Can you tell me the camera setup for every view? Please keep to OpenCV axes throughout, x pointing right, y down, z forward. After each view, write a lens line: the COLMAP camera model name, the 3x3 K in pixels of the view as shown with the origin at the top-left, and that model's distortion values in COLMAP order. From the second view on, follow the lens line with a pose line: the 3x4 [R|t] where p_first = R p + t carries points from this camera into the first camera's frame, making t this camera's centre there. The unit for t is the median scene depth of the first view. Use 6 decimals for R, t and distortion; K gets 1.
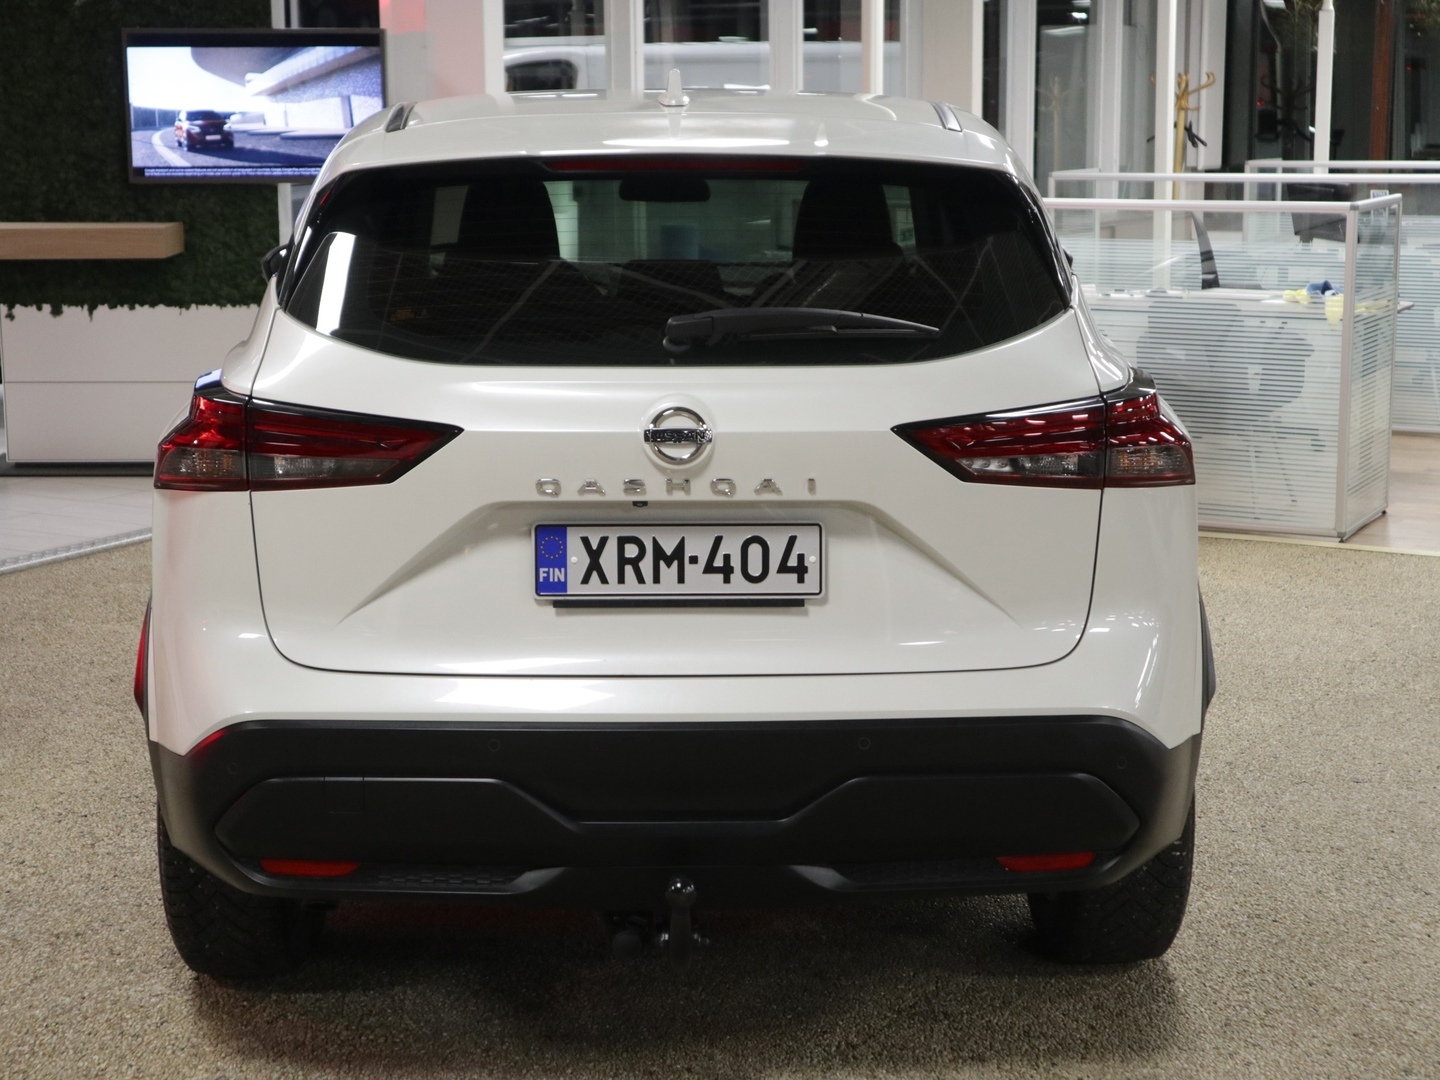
lens RADIAL K [[2355.7, 0, 720.0], [0, 2355.7, 540.0], [0, 0, 1]] dist [-0.018708, 0.006496]
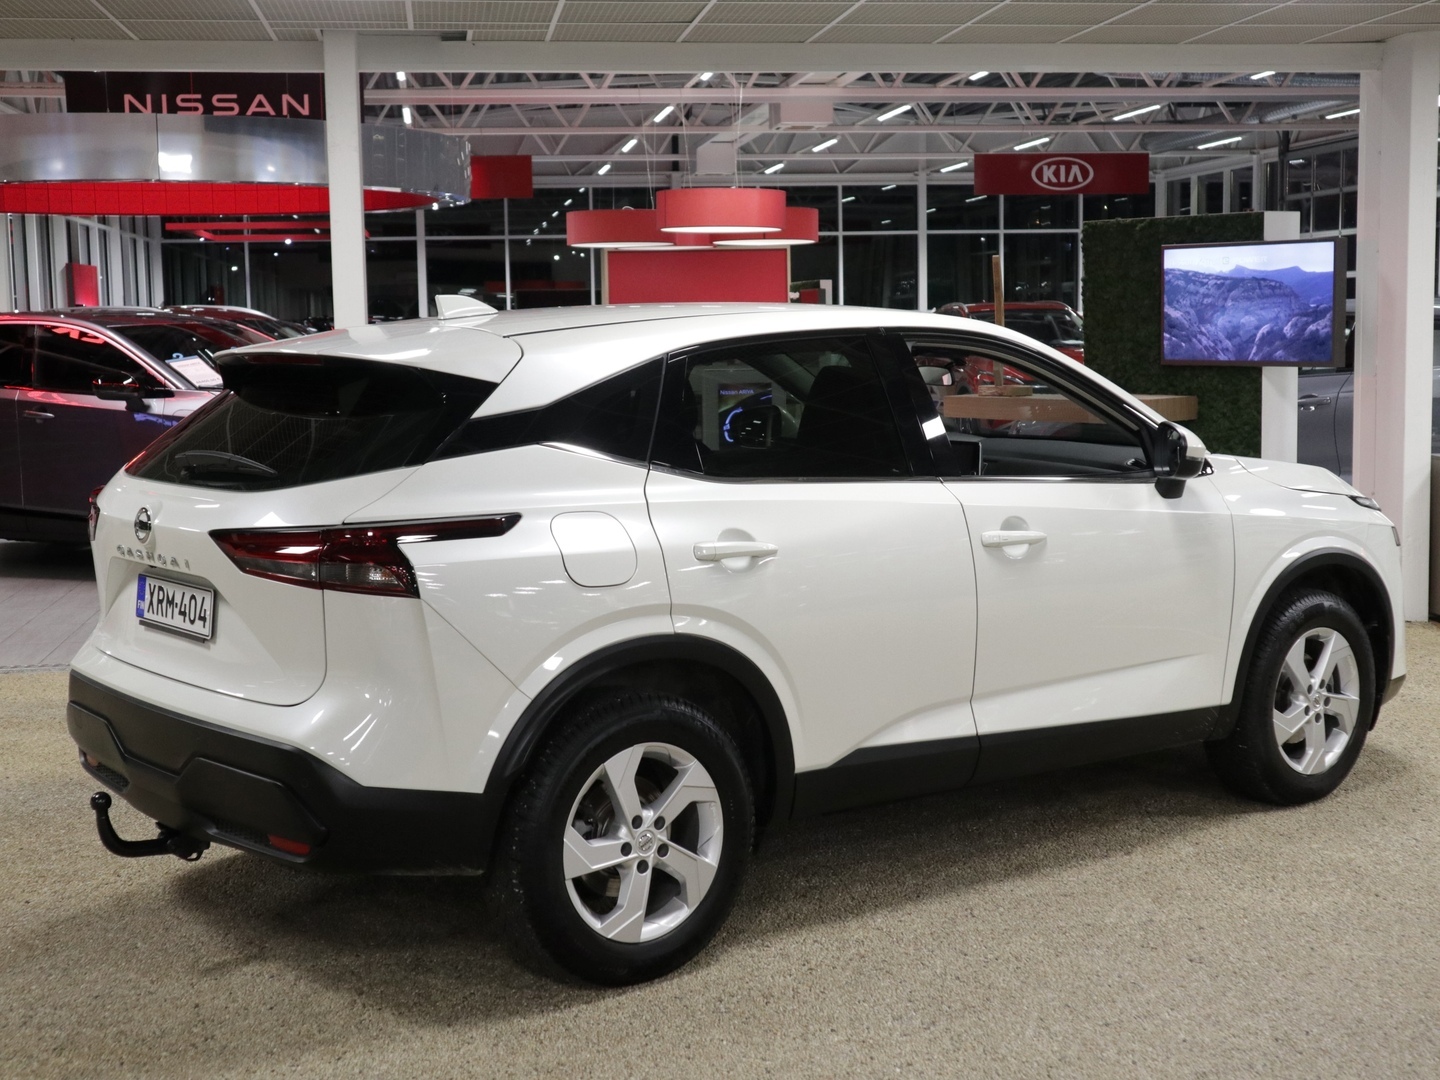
lens RADIAL K [[1936.6, 0, 720.0], [0, 1936.6, 540.0], [0, 0, 1]] dist [0.002227, -0.004188]
pose [[0.617012, 0.083177, -0.782546, 1.216108], [-0.127363, 0.991844, 0.005001, -0.087152], [0.776579, 0.096582, 0.622573, 0.455155]]
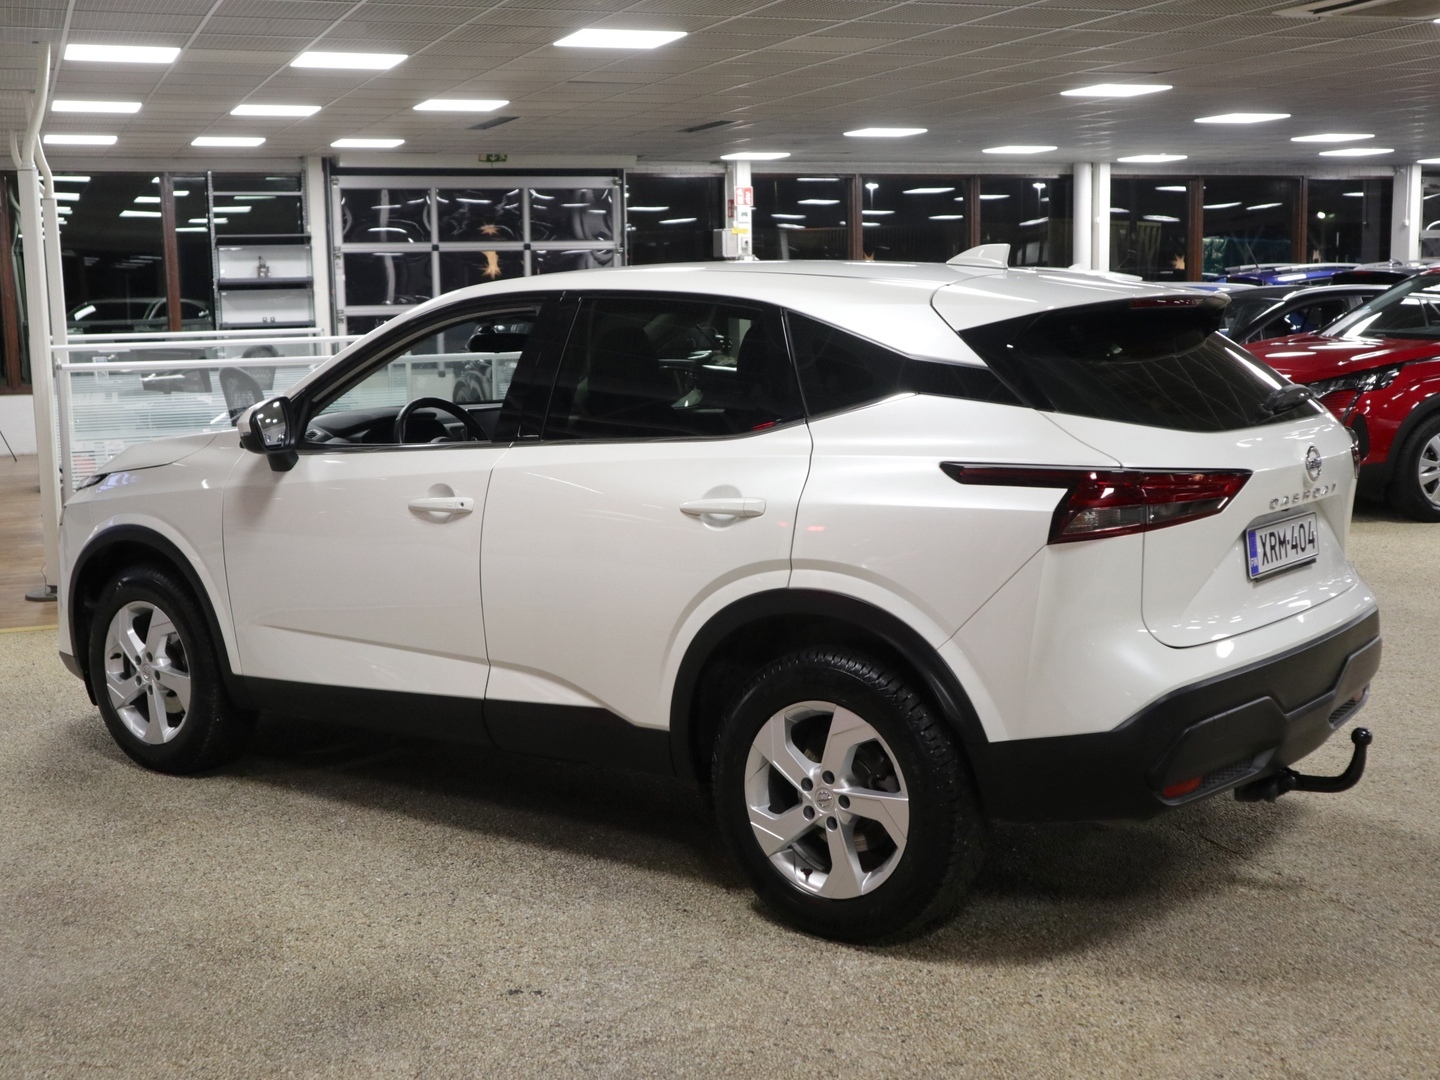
lens RADIAL K [[1791.2, 0, 720.0], [0, 1791.2, 540.0], [0, 0, 1]] dist [0.069813, 0.004149]
pose [[0.630335, -0.115120, 0.767740, -1.190735], [0.153599, 0.987888, 0.022021, -0.079139], [-0.760977, 0.104043, 0.640383, 0.491002]]
